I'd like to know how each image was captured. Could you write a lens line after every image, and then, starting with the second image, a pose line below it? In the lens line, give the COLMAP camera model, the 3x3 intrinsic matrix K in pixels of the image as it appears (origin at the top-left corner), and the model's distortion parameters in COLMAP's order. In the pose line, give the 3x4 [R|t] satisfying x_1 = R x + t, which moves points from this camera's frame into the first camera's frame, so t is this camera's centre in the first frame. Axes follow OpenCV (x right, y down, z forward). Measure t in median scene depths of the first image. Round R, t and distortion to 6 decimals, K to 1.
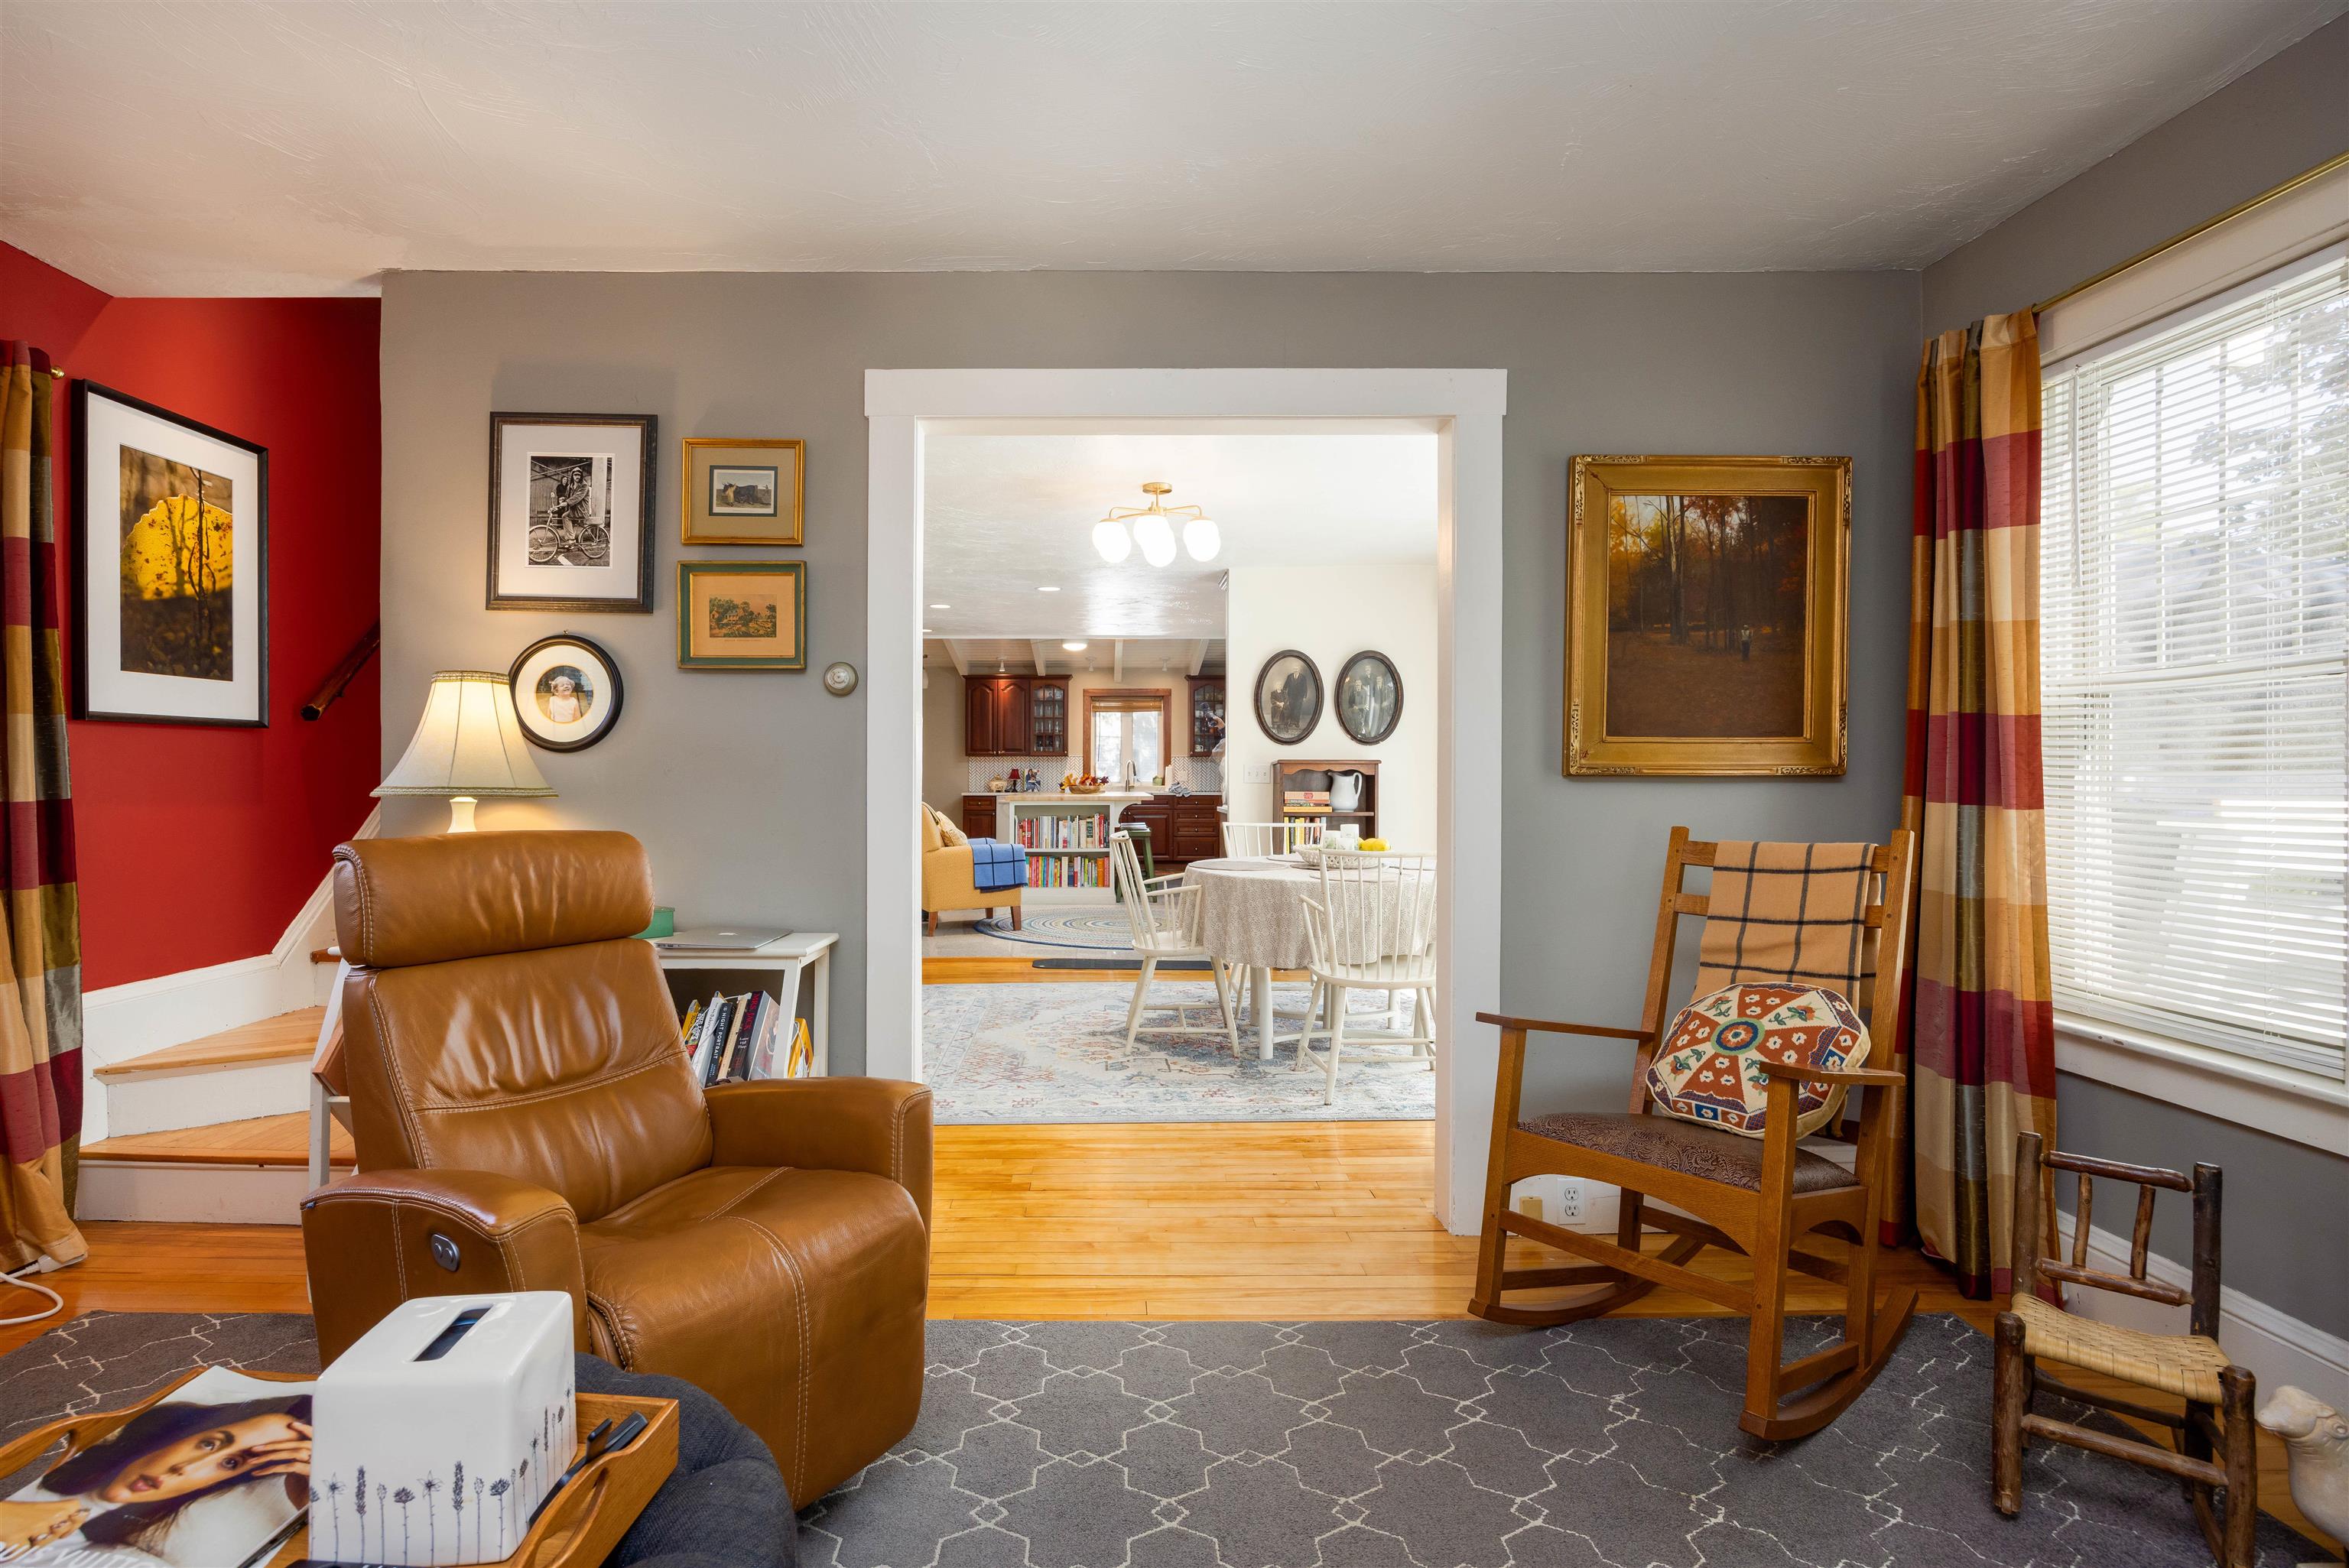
lens RADIAL K [[1181.0, 0, 1149.3], [0, 1181.0, 782.3], [0, 0, 1]] dist [-0.006138, -0.000571]
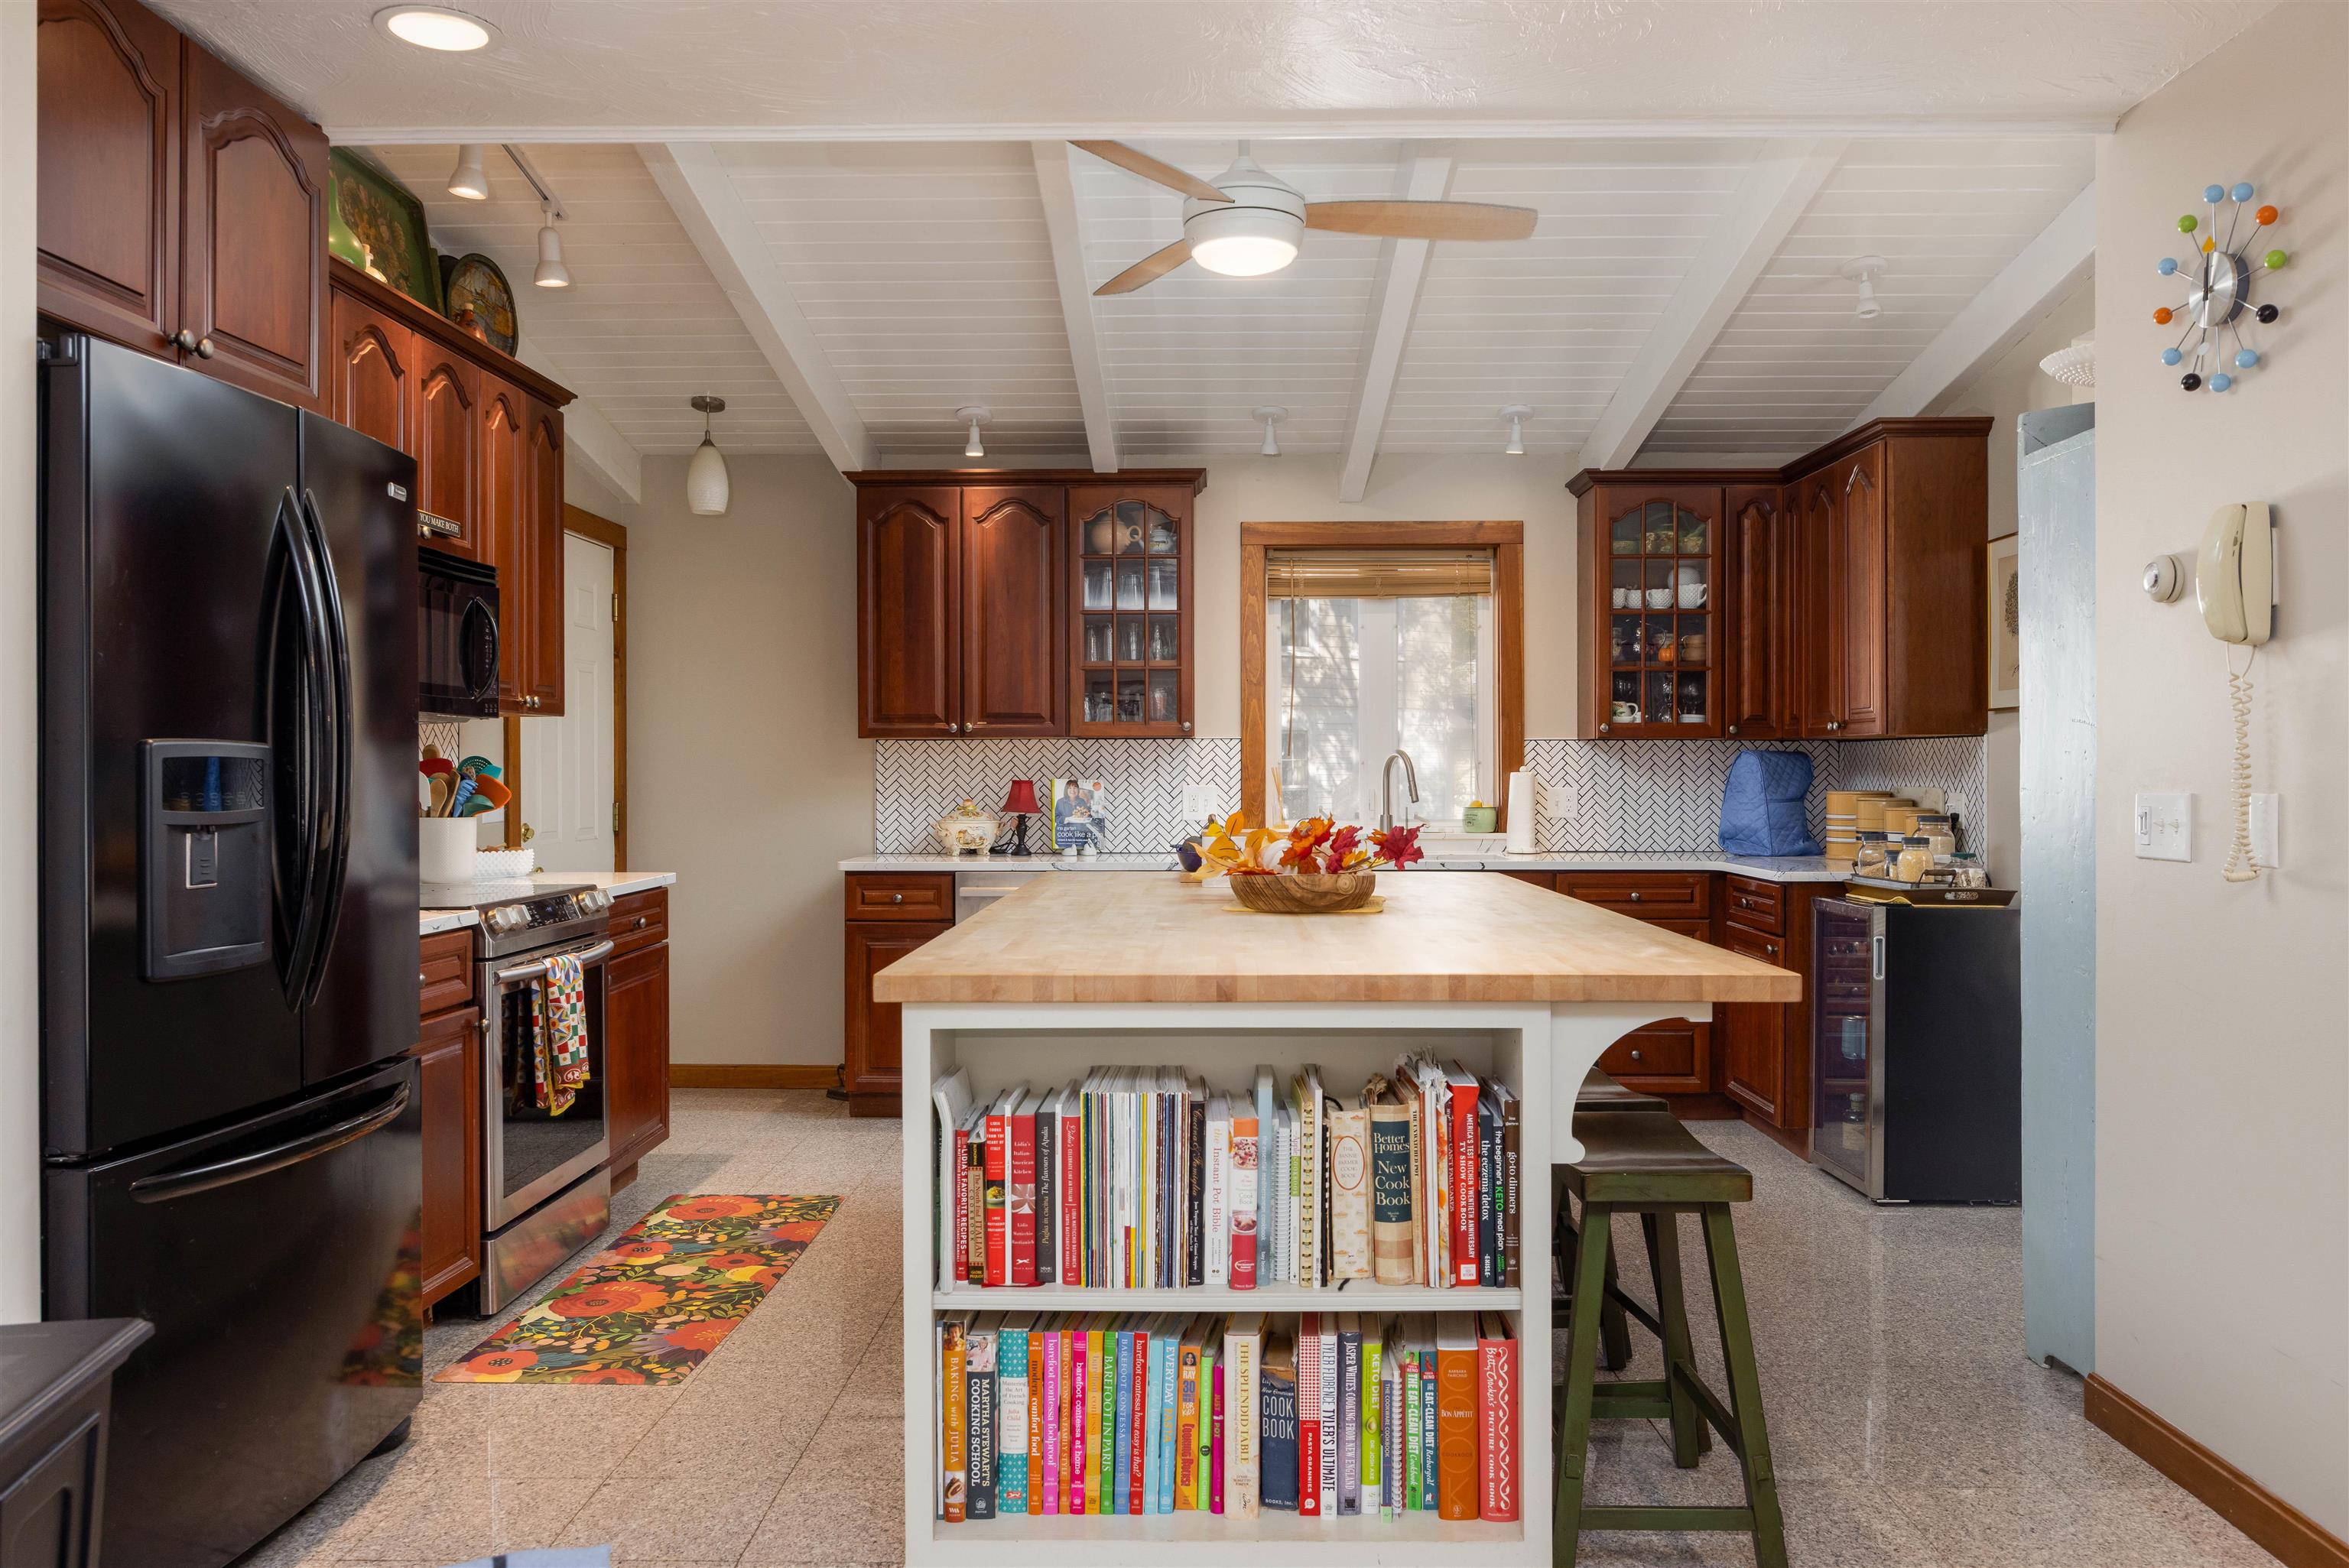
lens RADIAL K [[1742.3, 0, 1182.9], [0, 1742.3, 788.4], [0, 0, 1]] dist [-0.002146, -0.000227]
pose [[0.998763, -0.002581, -0.049661, -0.049571], [0.002719, 0.999993, 0.002713, -0.010614], [0.049653, -0.002845, 0.998762, 0.554330]]
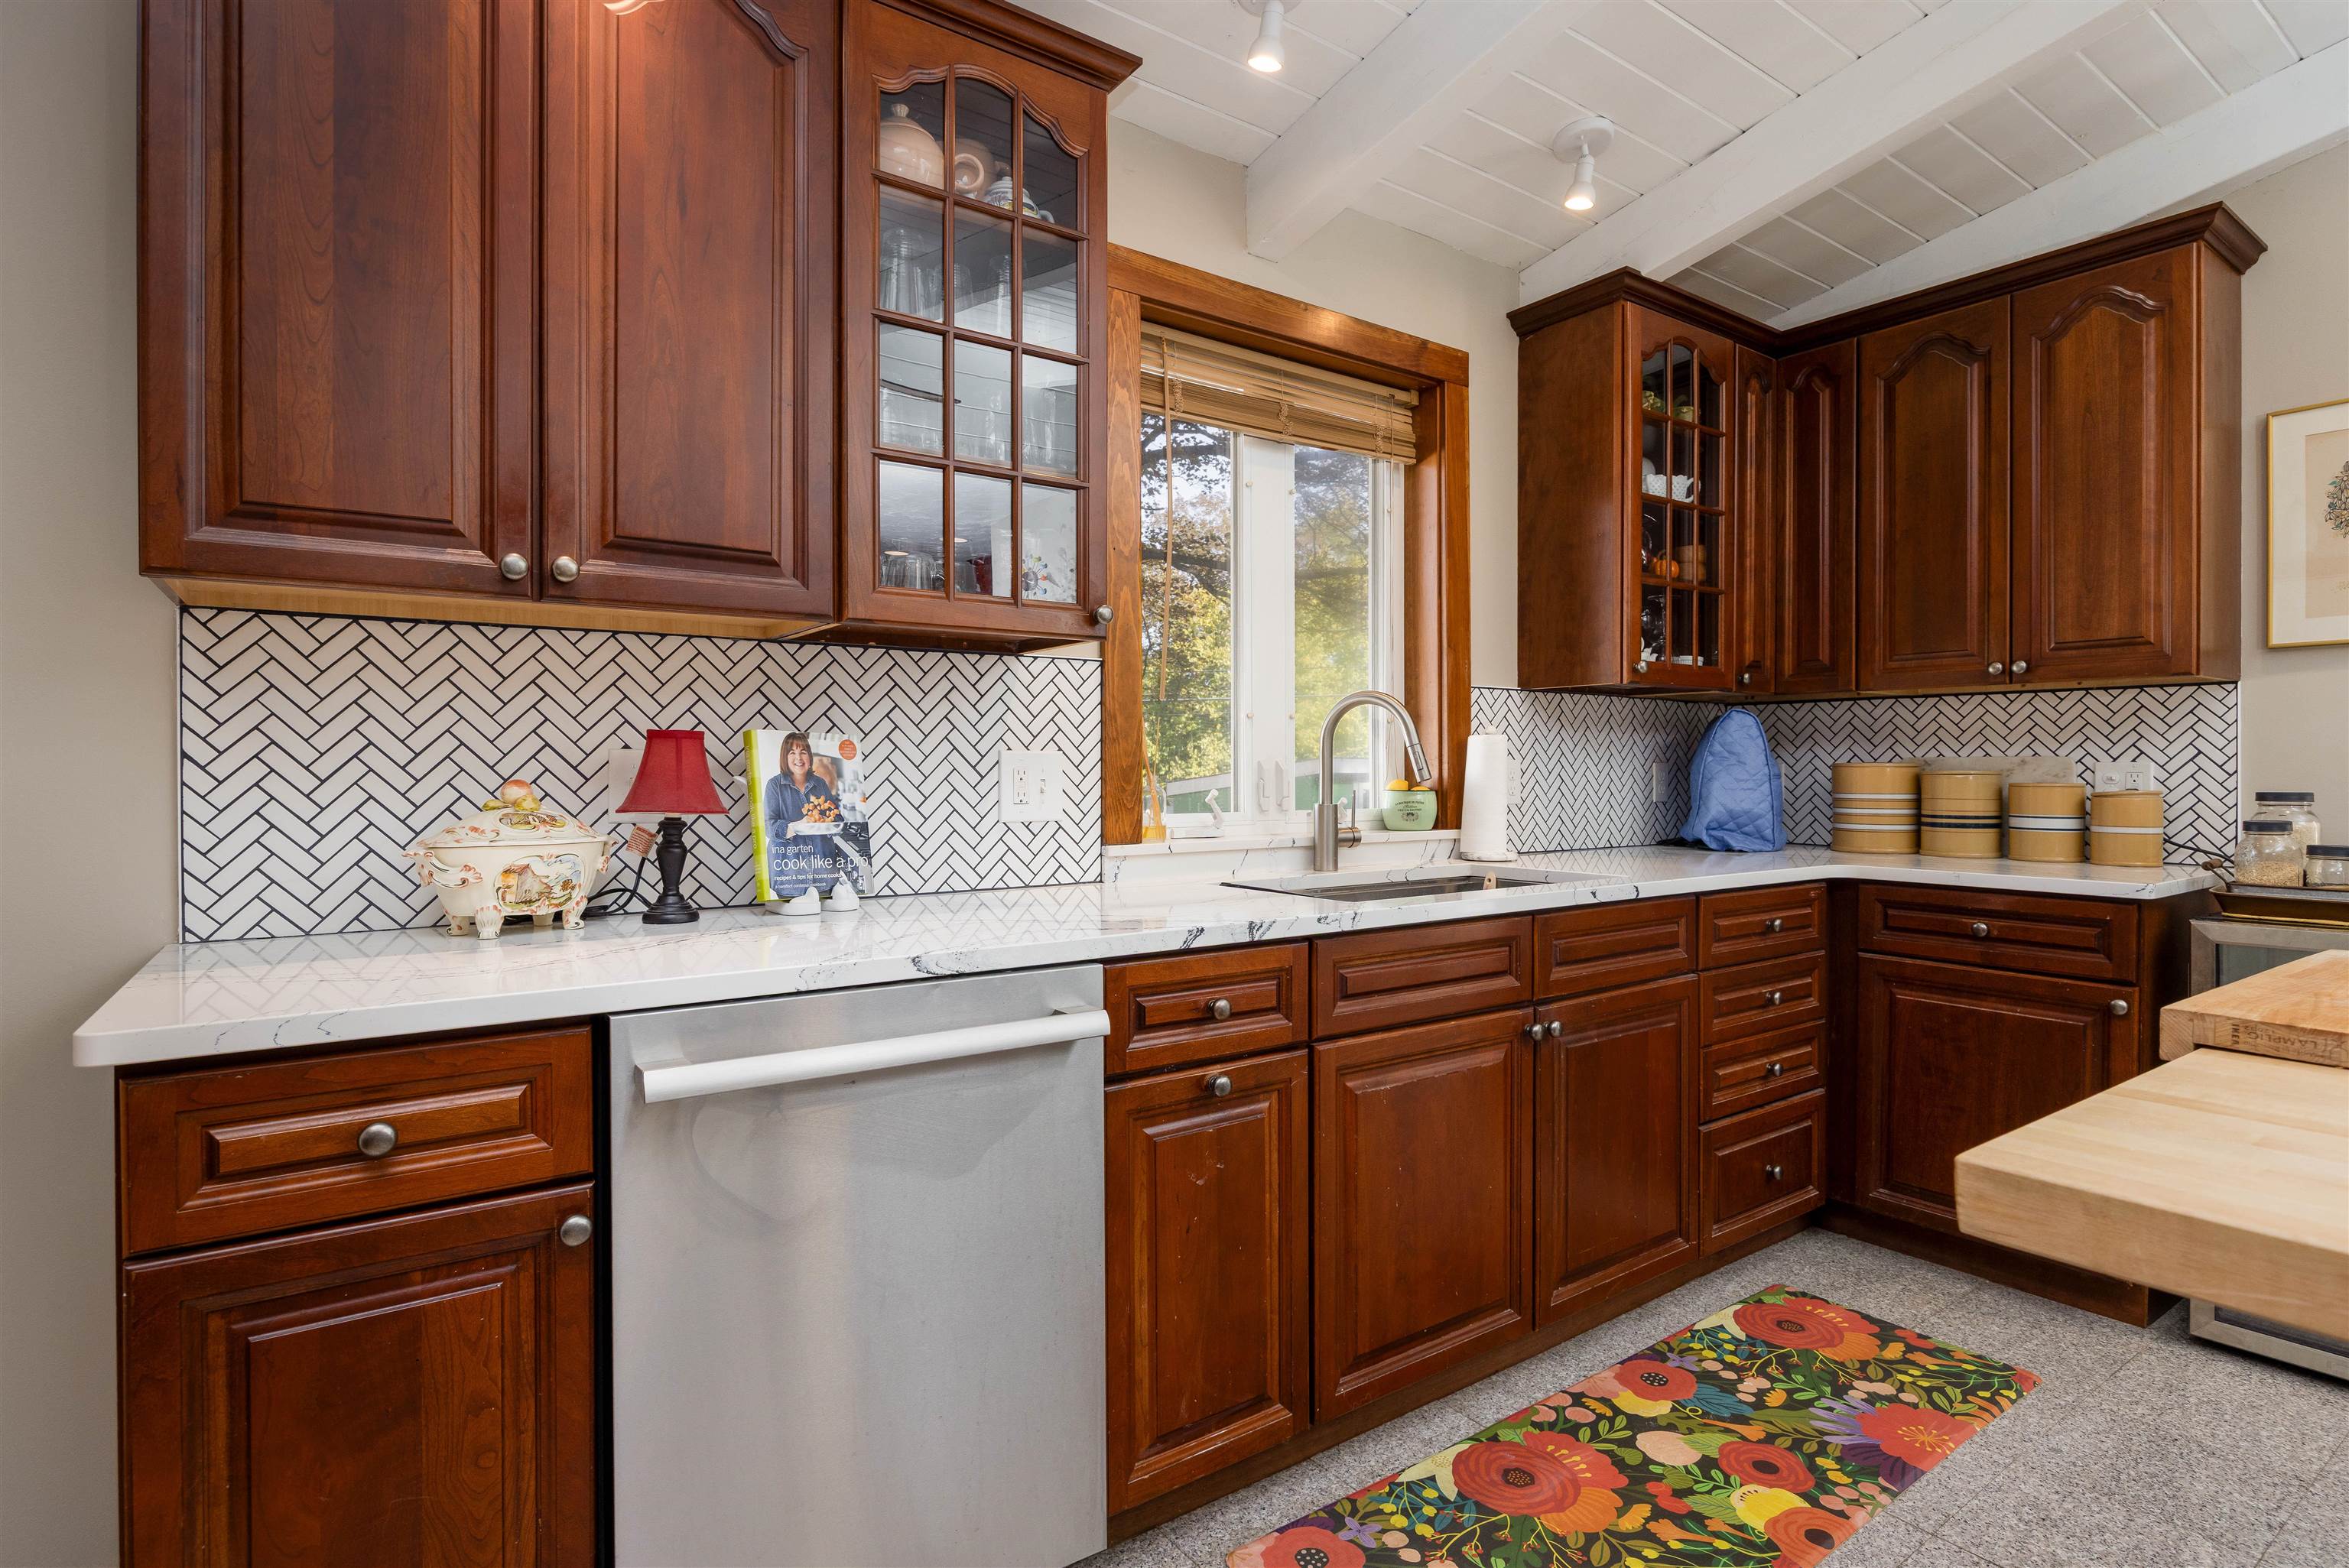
lens RADIAL K [[1181.0, 0, 1181.3], [0, 1181.0, 780.4], [0, 0, 1]] dist [-0.006138, -0.000571]
pose [[0.837668, -0.007282, 0.546132, -0.138491], [0.008298, 0.999965, 0.000607, -0.006042], [-0.546117, 0.004023, 0.837699, 0.883021]]
